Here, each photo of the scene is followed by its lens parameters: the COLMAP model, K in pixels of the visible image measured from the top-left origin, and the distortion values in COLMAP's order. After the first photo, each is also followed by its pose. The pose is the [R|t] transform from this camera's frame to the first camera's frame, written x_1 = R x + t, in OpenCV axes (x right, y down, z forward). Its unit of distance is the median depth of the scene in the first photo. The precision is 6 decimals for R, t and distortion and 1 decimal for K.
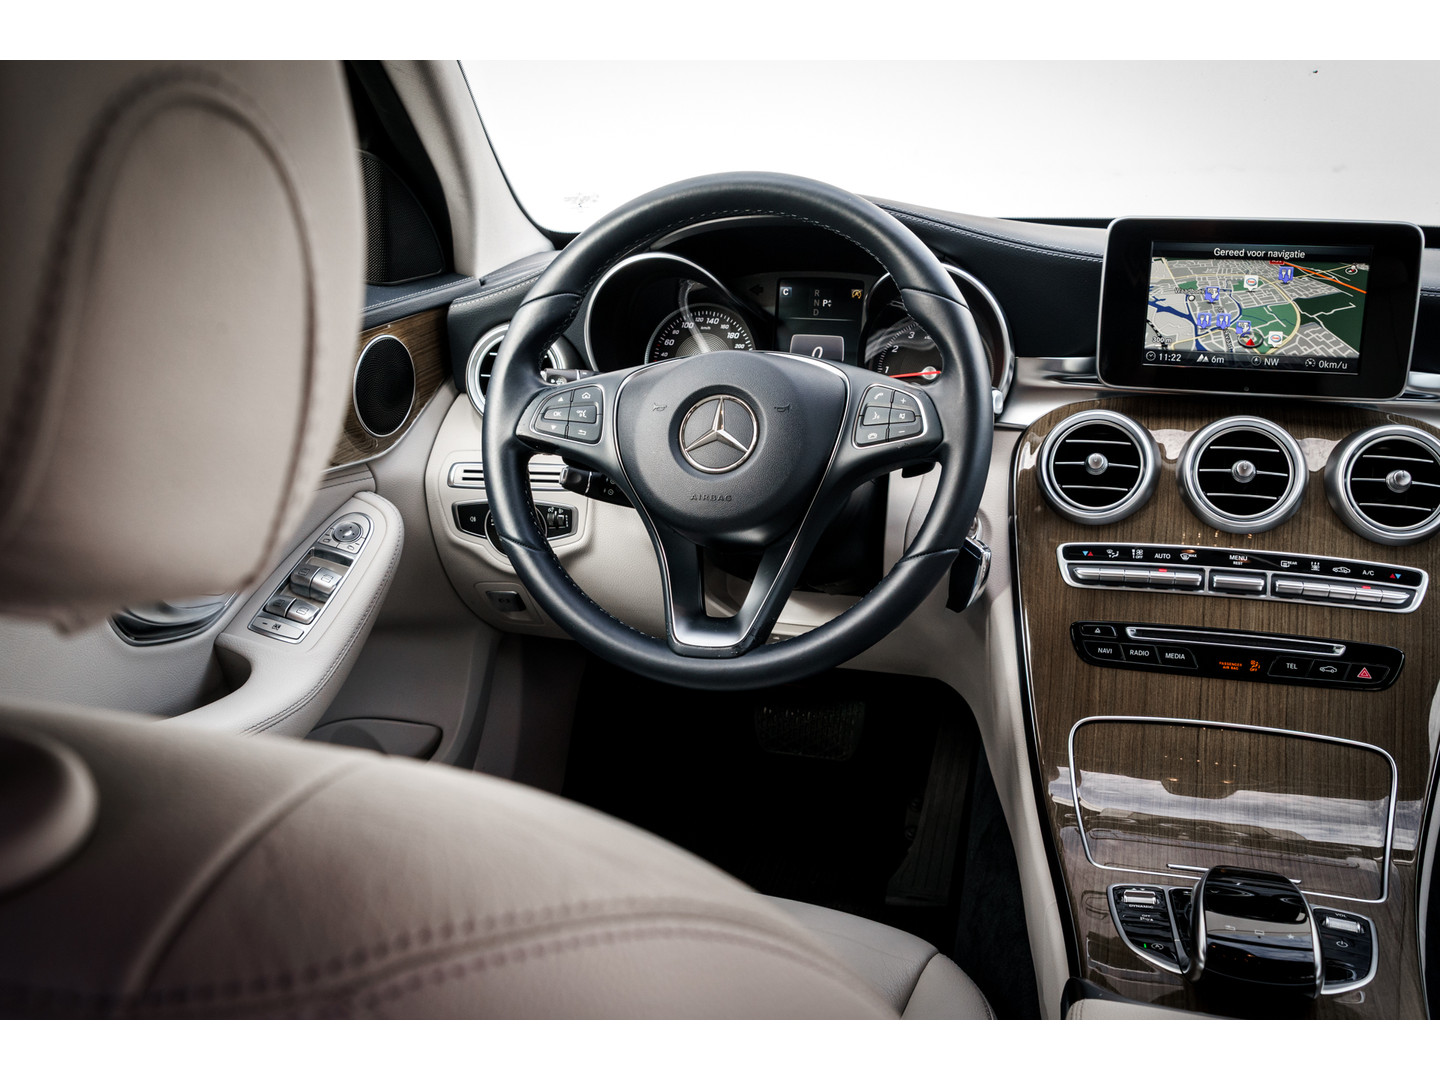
lens RADIAL K [[1490.6, 0, 720.0], [0, 1490.6, 540.0], [0, 0, 1]] dist [-0.009686, 0.007720]
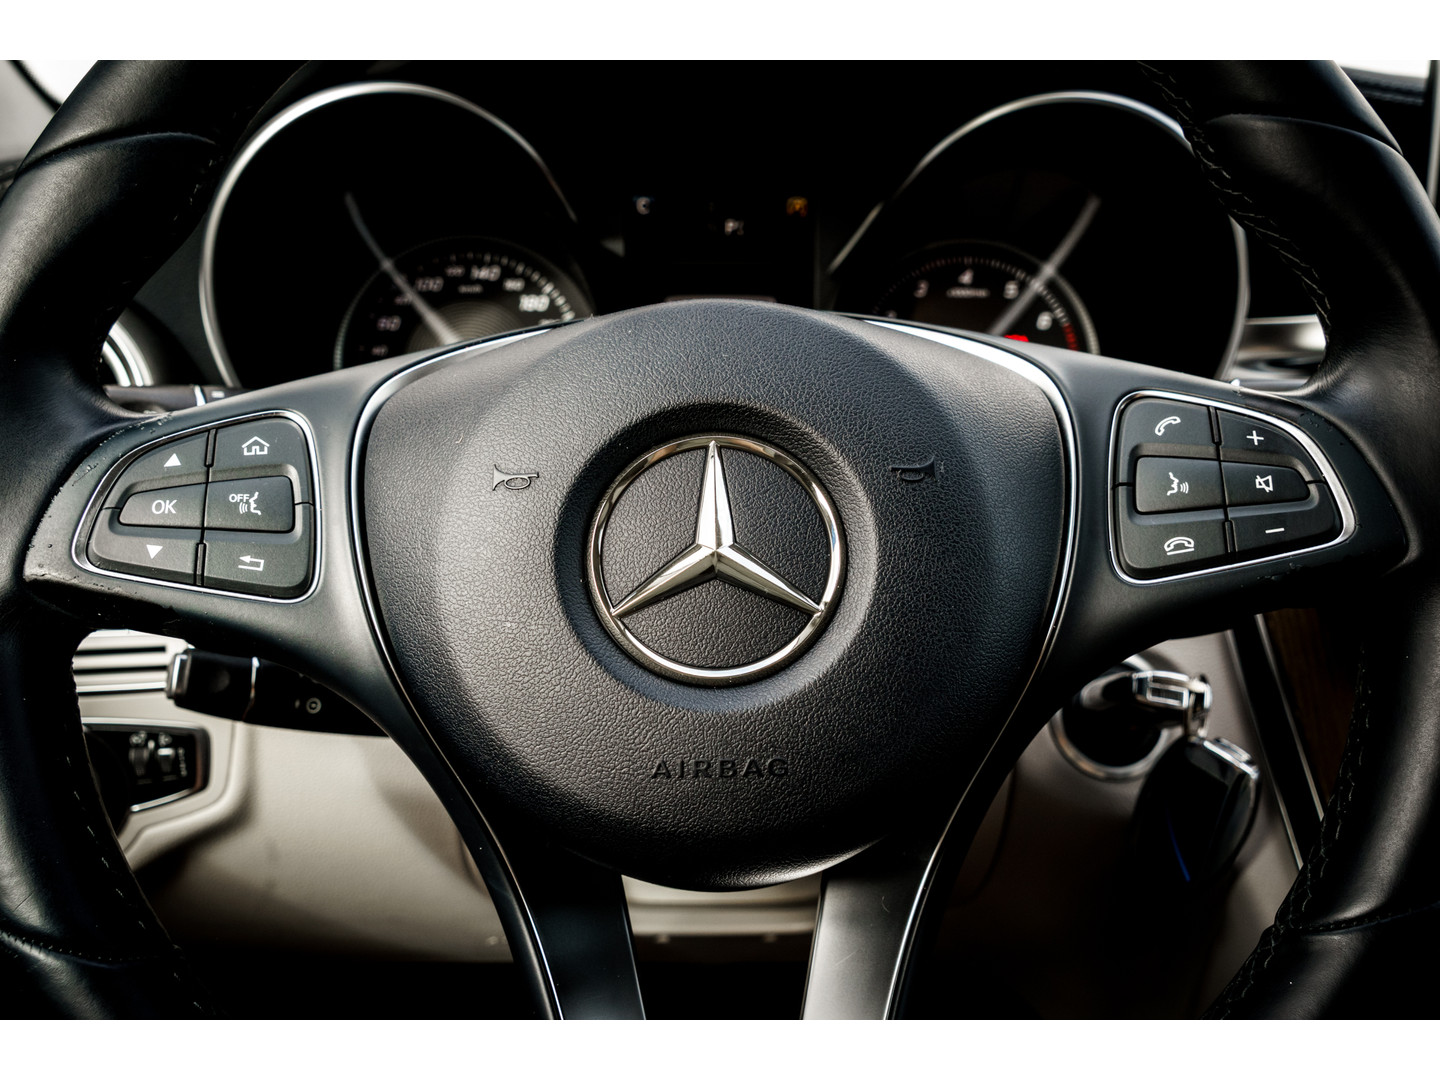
lens RADIAL K [[1490.6, 0, 720.0], [0, 1490.6, 540.0], [0, 0, 1]] dist [-0.009686, 0.007720]
pose [[0.956799, -0.045842, 0.287115, -0.084262], [0.051754, 0.998575, -0.013029, -0.065183], [-0.286109, 0.027326, 0.957807, 0.641894]]
